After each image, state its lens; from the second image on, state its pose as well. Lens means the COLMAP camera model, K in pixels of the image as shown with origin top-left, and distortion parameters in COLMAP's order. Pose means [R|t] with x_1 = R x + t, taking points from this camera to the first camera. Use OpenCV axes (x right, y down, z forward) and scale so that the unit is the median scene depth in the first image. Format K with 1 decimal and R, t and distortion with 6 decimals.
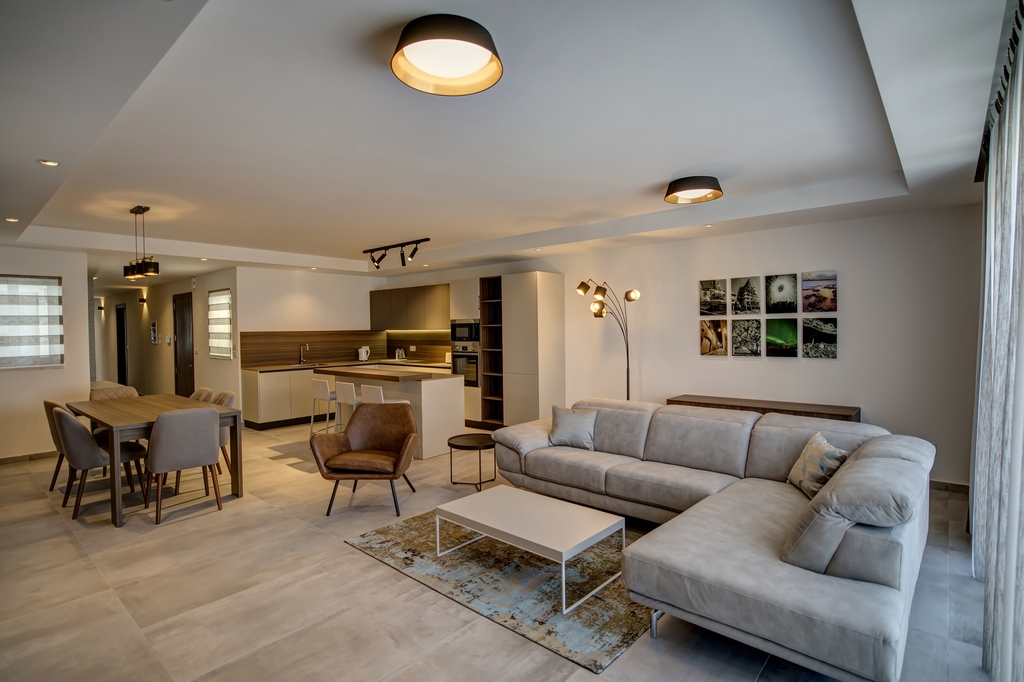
lens RADIAL K [[504.1, 0, 512.0], [0, 504.1, 341.0], [0, 0, 1]] dist [0.000894, -0.000072]
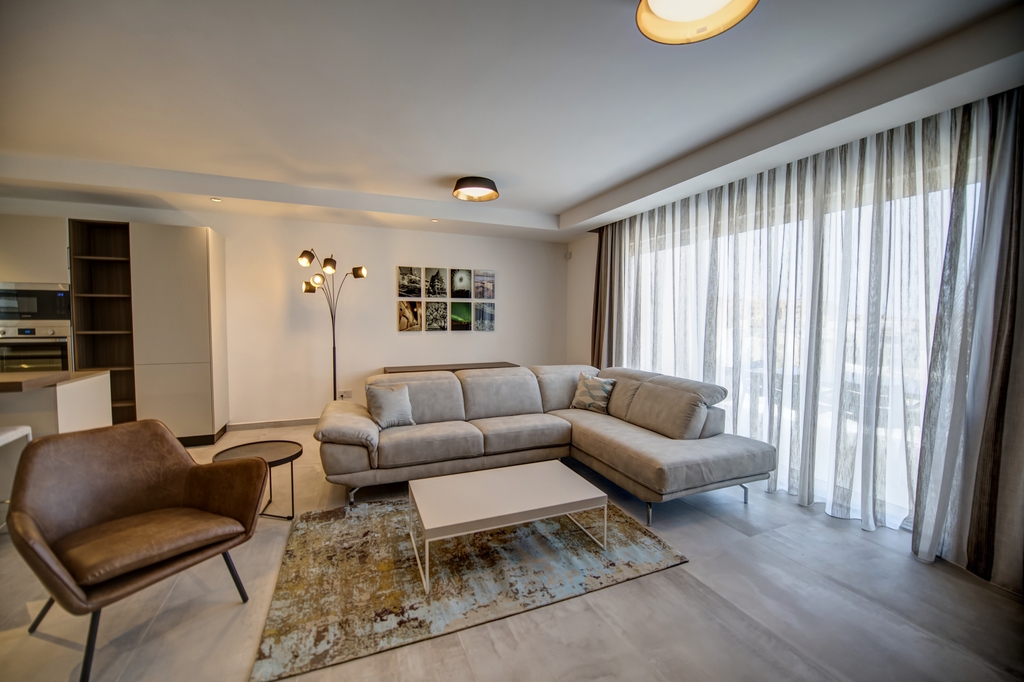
lens RADIAL K [[410.5, 0, 512.0], [0, 410.5, 341.0], [0, 0, 1]] dist [-0.016554, -0.002140]
pose [[0.429637, -0.036001, 0.902284, -0.400858], [0.011455, 0.999342, 0.034419, 0.023245], [-0.902929, -0.004452, 0.429766, 0.407431]]
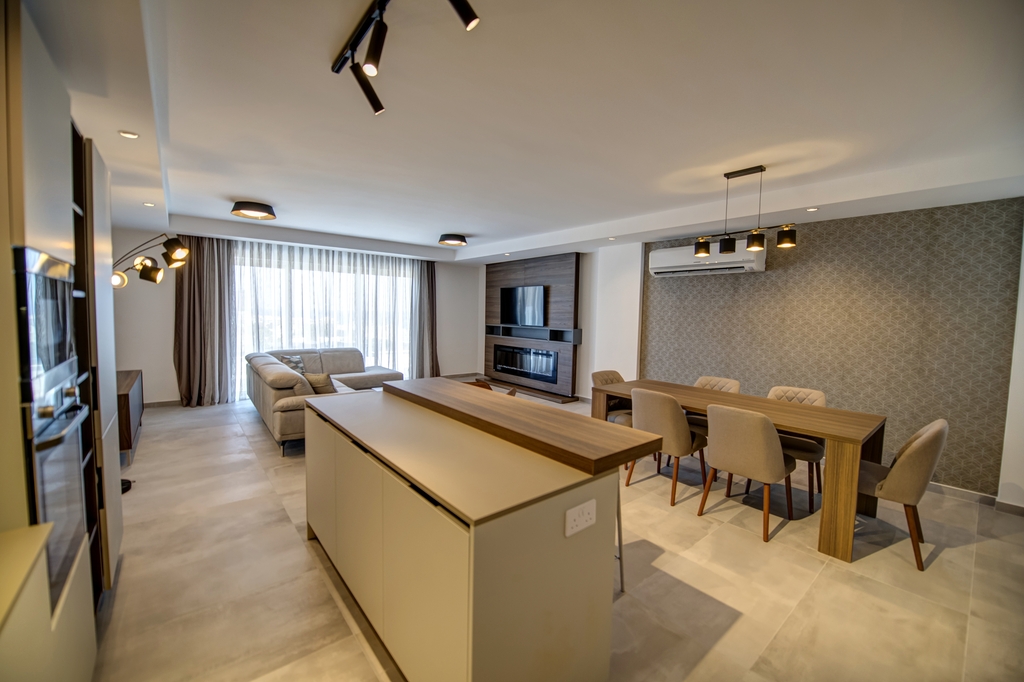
lens RADIAL K [[410.5, 0, 512.0], [0, 410.5, 341.0], [0, 0, 1]] dist [-0.016554, -0.002140]
pose [[-0.986353, -0.015934, 0.163871, -0.426253], [0.000430, 0.995053, 0.099345, -0.038483], [-0.164643, 0.098060, -0.981467, 1.528504]]
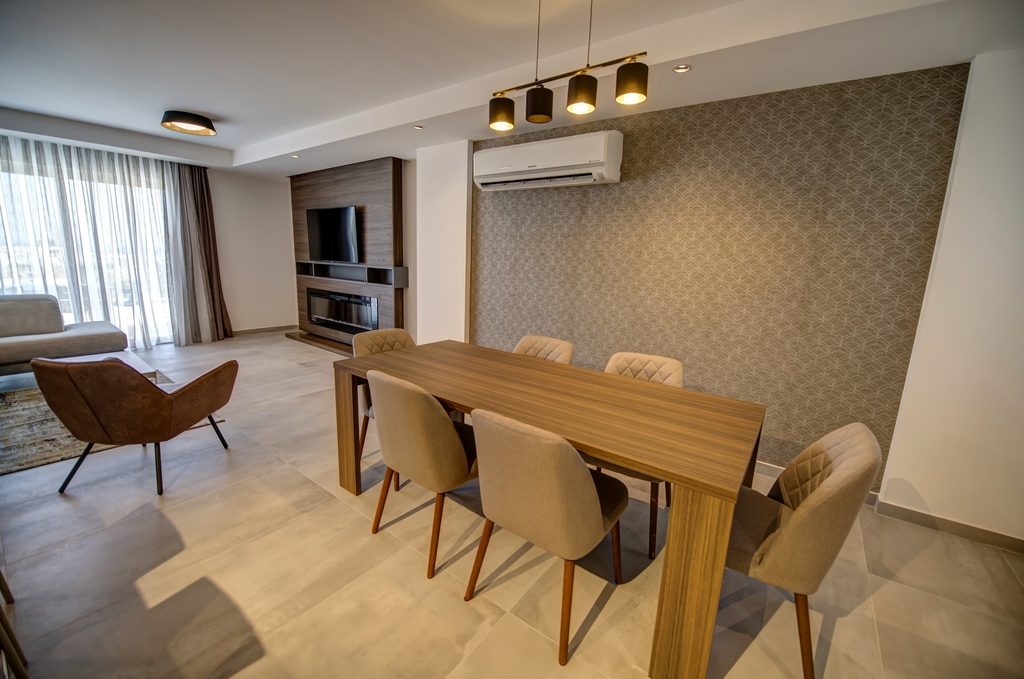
lens RADIAL K [[410.5, 0, 512.0], [0, 410.5, 339.5], [0, 0, 1]] dist [-0.016554, -0.002140]
pose [[-0.996931, -0.008000, -0.077880, -0.591347], [-0.025674, 0.973161, 0.228687, -0.010304], [0.073961, 0.229985, -0.970380, 1.234407]]
